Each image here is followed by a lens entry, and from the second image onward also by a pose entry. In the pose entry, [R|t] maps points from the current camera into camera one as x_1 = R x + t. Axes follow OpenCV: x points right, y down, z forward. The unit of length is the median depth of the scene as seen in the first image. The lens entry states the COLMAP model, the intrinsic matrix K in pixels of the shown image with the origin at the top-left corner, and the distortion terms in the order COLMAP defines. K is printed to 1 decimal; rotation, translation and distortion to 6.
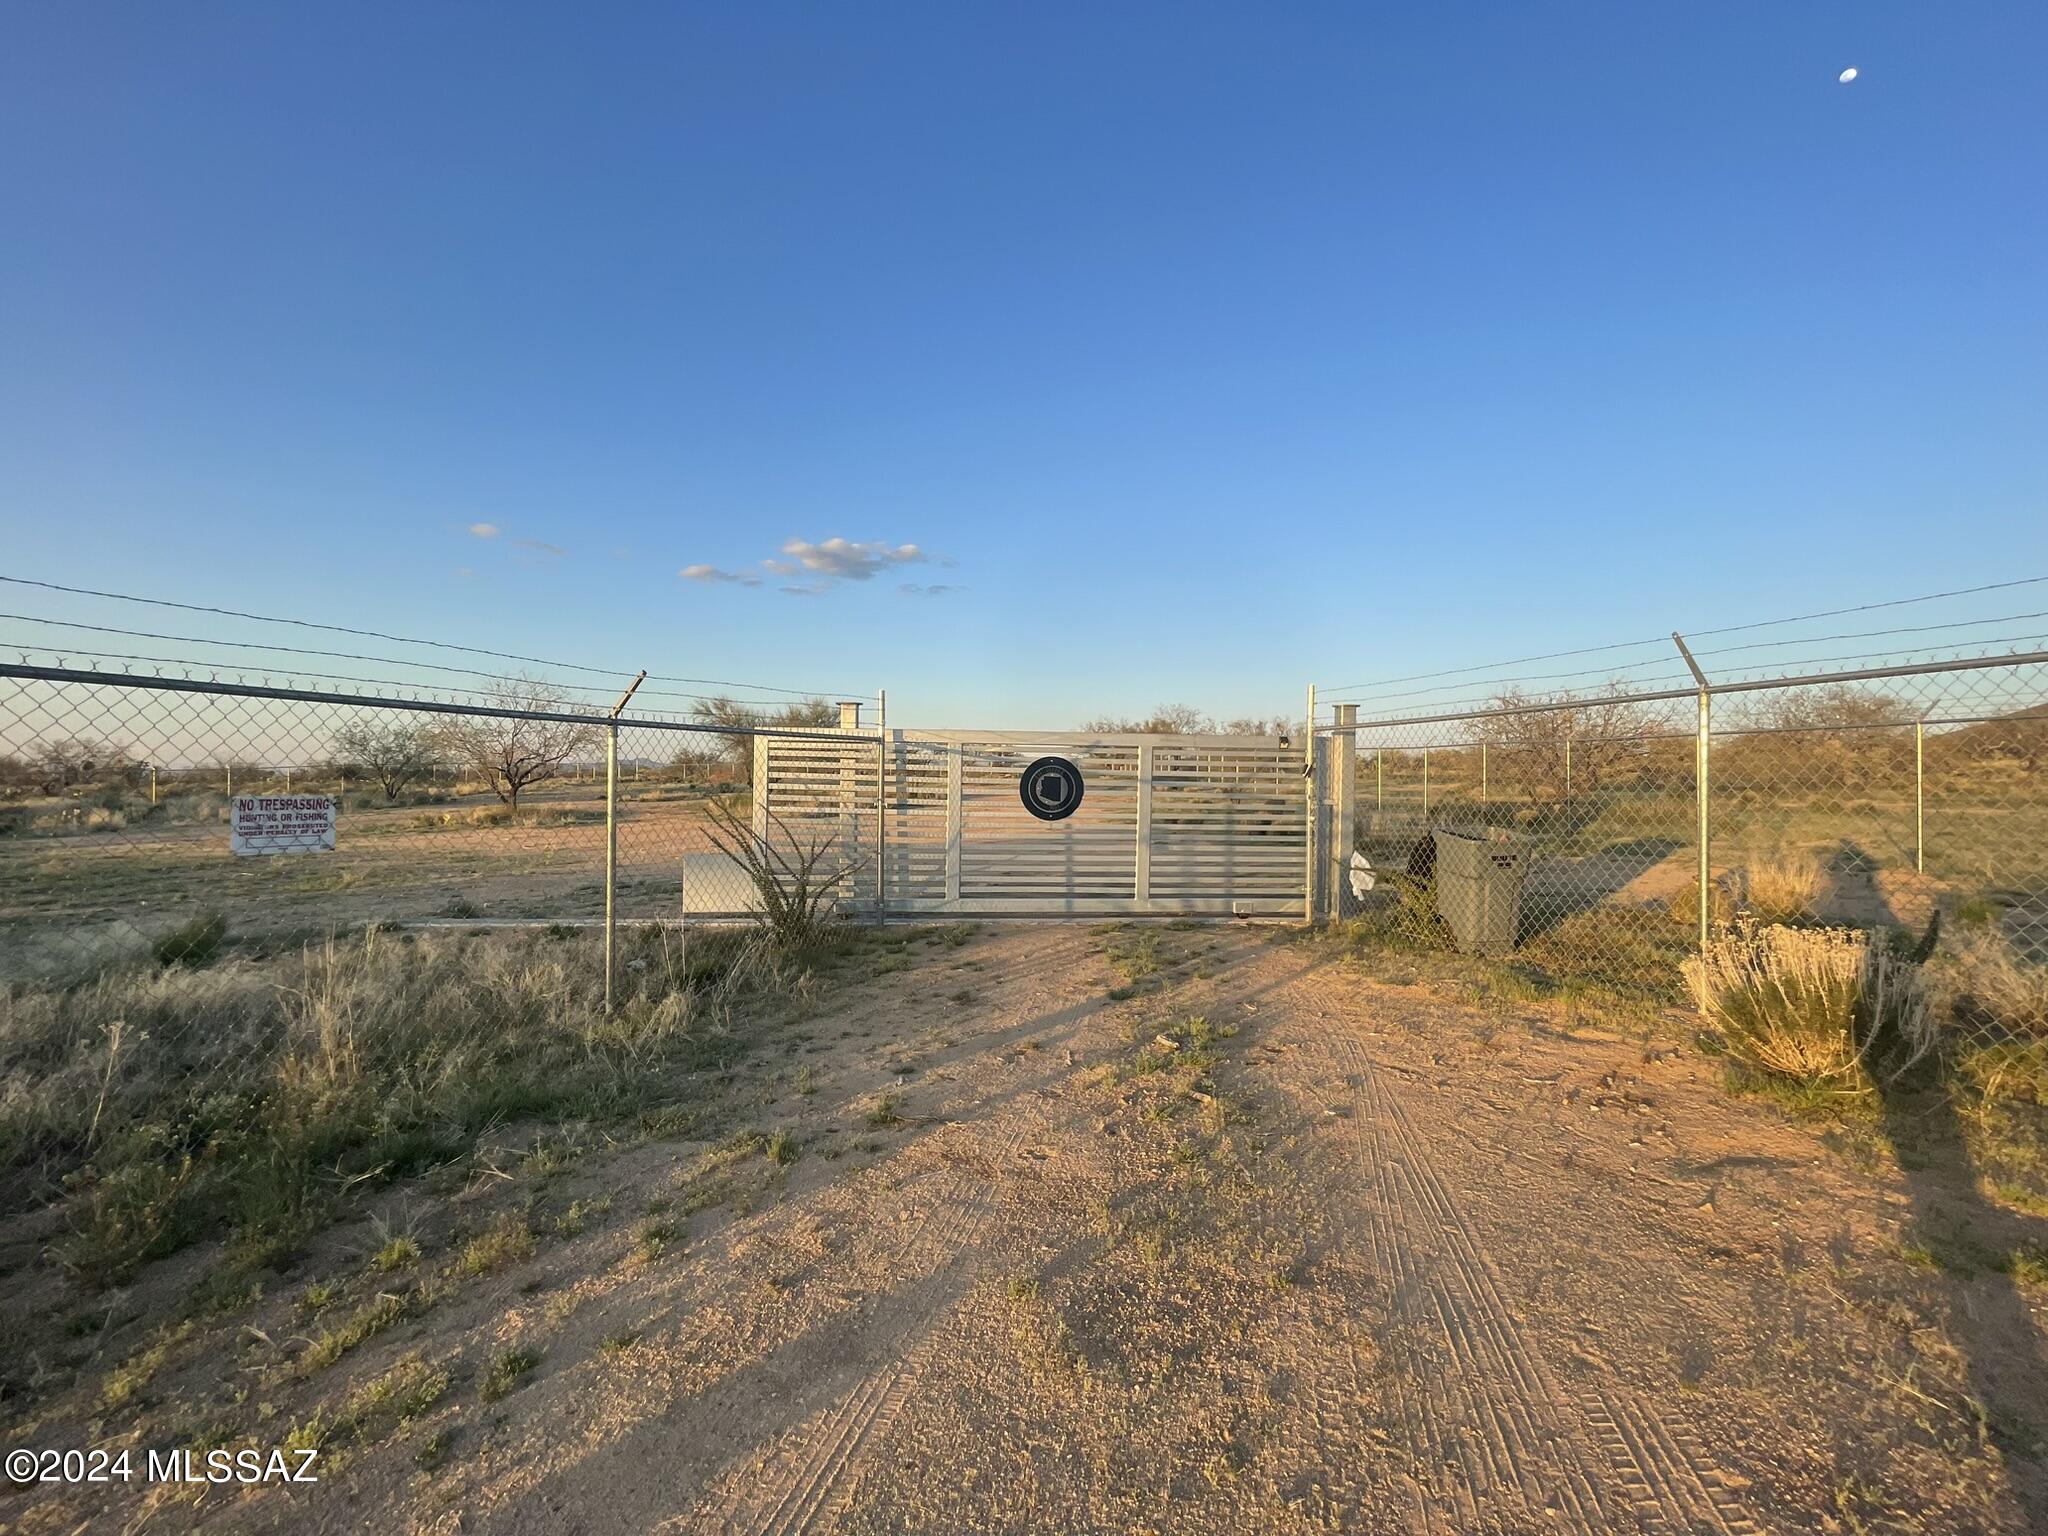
lens RADIAL K [[819.0, 0, 1032.2], [0, 819.0, 770.7], [0, 0, 1]] dist [-0.009585, 0.000614]
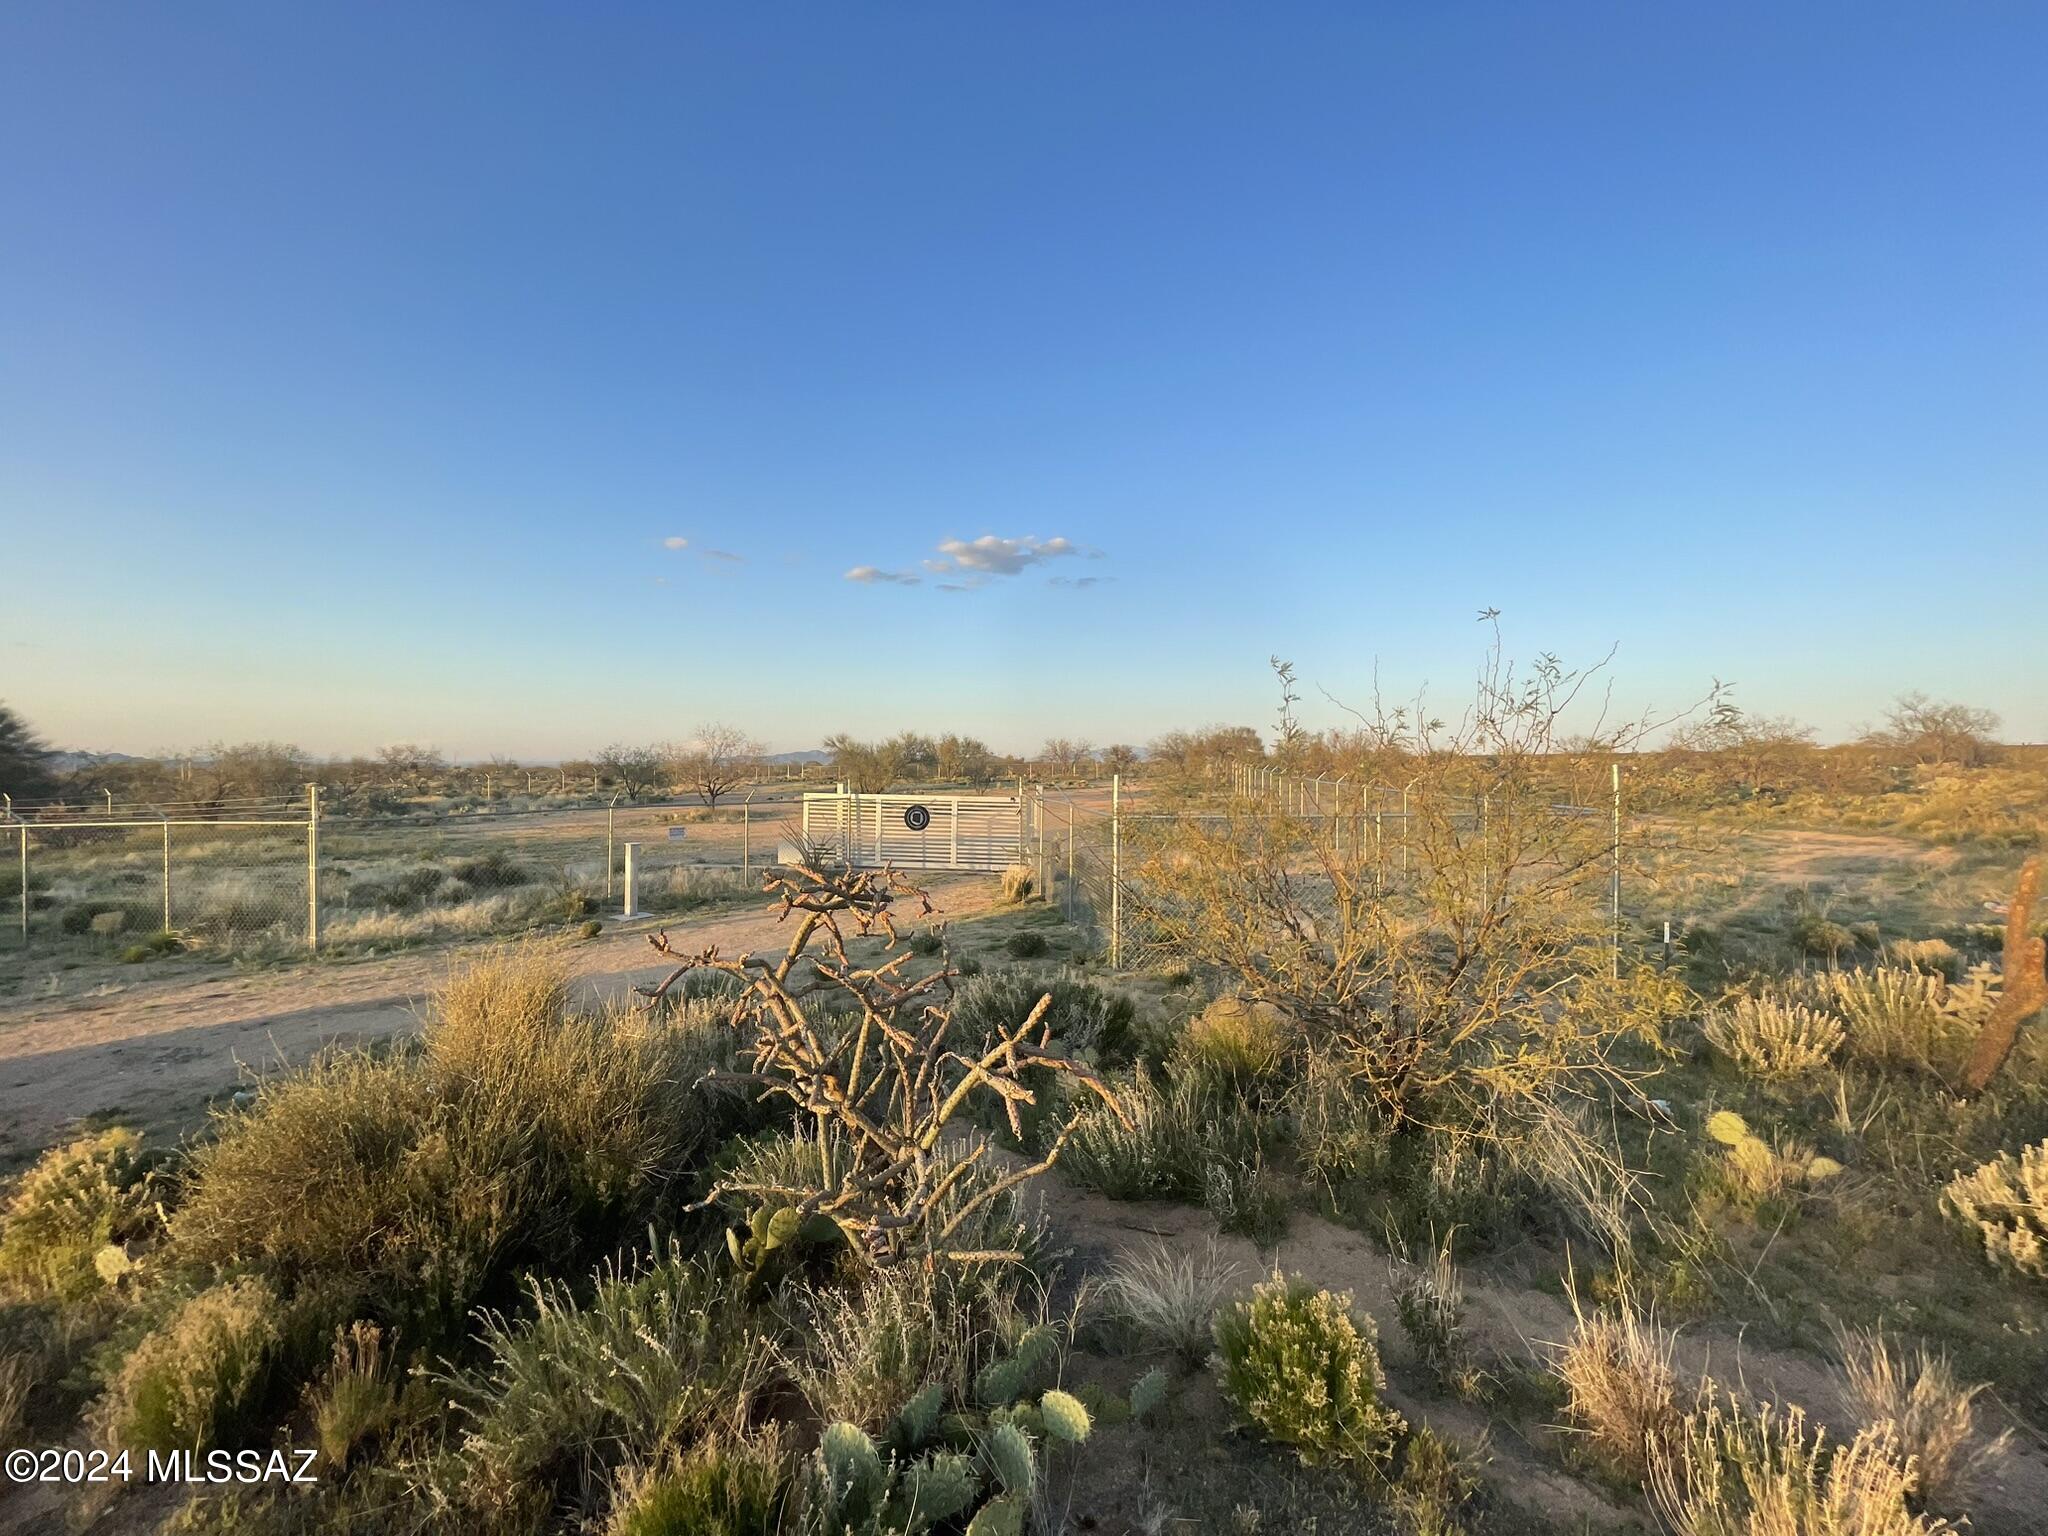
lens RADIAL K [[819.0, 0, 1020.9], [0, 819.0, 778.0], [0, 0, 1]] dist [-0.009585, 0.000614]
pose [[0.980799, 0.006970, -0.194897, 0.814809], [-0.003051, 0.999787, 0.020404, -0.150768], [0.194998, -0.019417, 0.980611, -1.363871]]
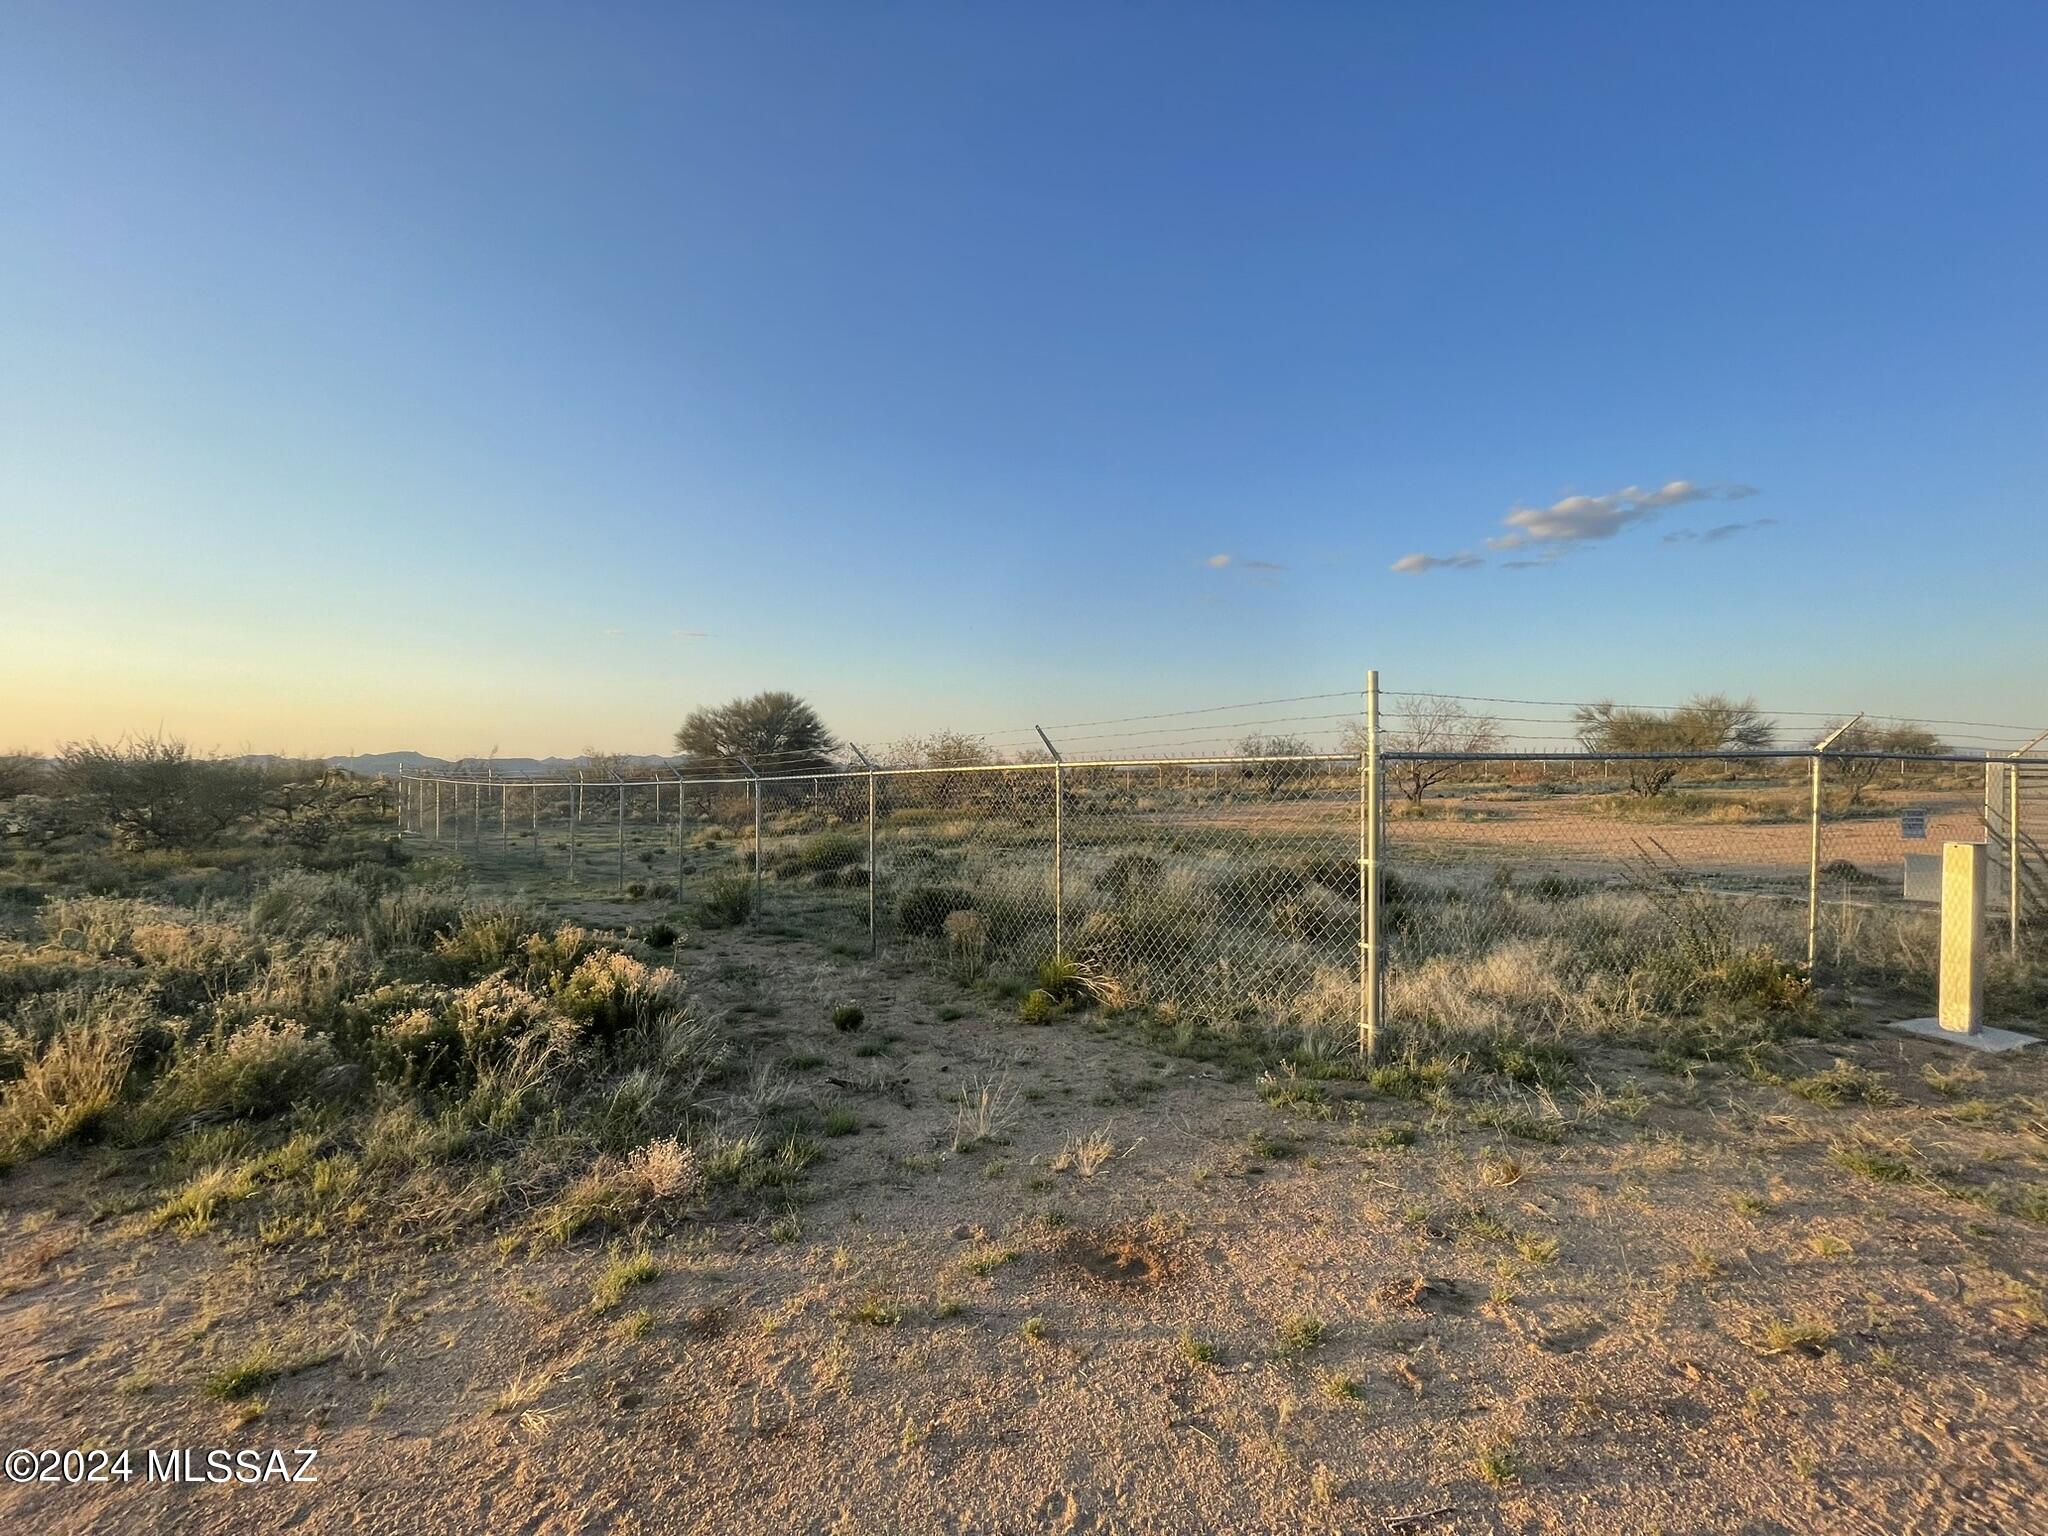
lens RADIAL K [[819.0, 0, 1034.4], [0, 819.0, 768.6], [0, 0, 1]] dist [-0.009585, 0.000614]
pose [[0.684830, -0.000217, -0.728703, -0.424036], [0.002738, 0.999994, 0.002276, -0.033947], [0.728697, -0.003554, 0.684827, -0.810210]]
